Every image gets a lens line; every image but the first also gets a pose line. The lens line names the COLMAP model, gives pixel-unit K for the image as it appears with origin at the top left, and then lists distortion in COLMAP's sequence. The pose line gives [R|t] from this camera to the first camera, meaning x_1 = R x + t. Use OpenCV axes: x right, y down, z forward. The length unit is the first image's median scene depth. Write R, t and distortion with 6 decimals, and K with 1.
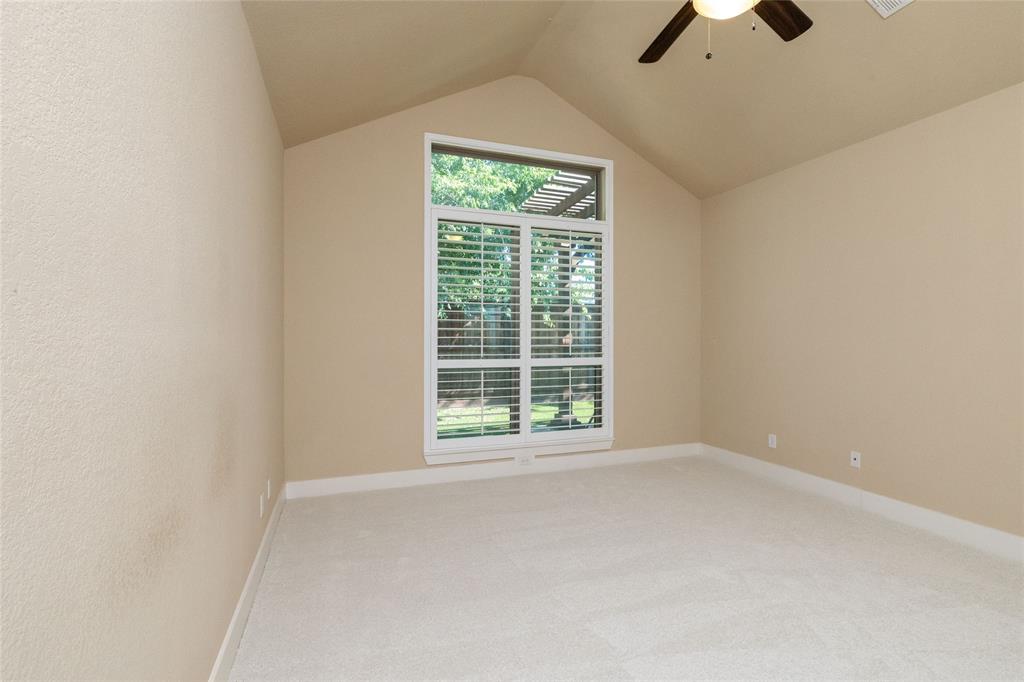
lens RADIAL K [[474.4, 0, 512.0], [0, 474.4, 341.0], [0, 0, 1]] dist [0.000623, 0.000122]
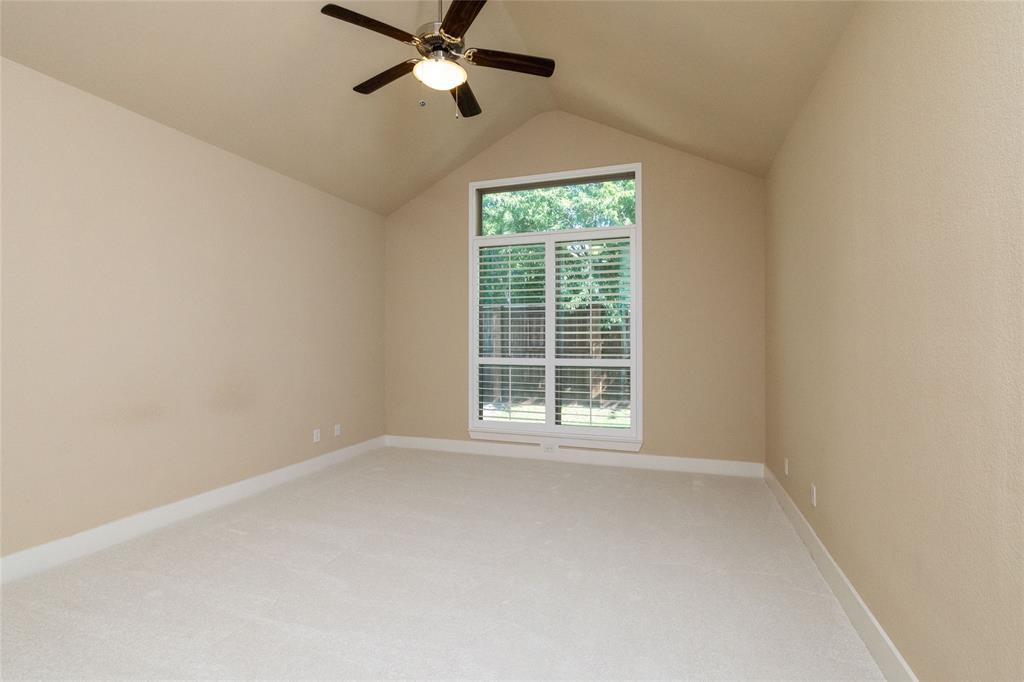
lens RADIAL K [[403.9, 0, 512.0], [0, 403.9, 341.0], [0, 0, 1]] dist [-0.000320, 0.000022]
pose [[0.801200, 0.000488, -0.598396, 0.536461], [-0.003762, 0.999984, -0.004222, -0.000052], [0.598385, 0.005633, 0.801189, 0.171071]]
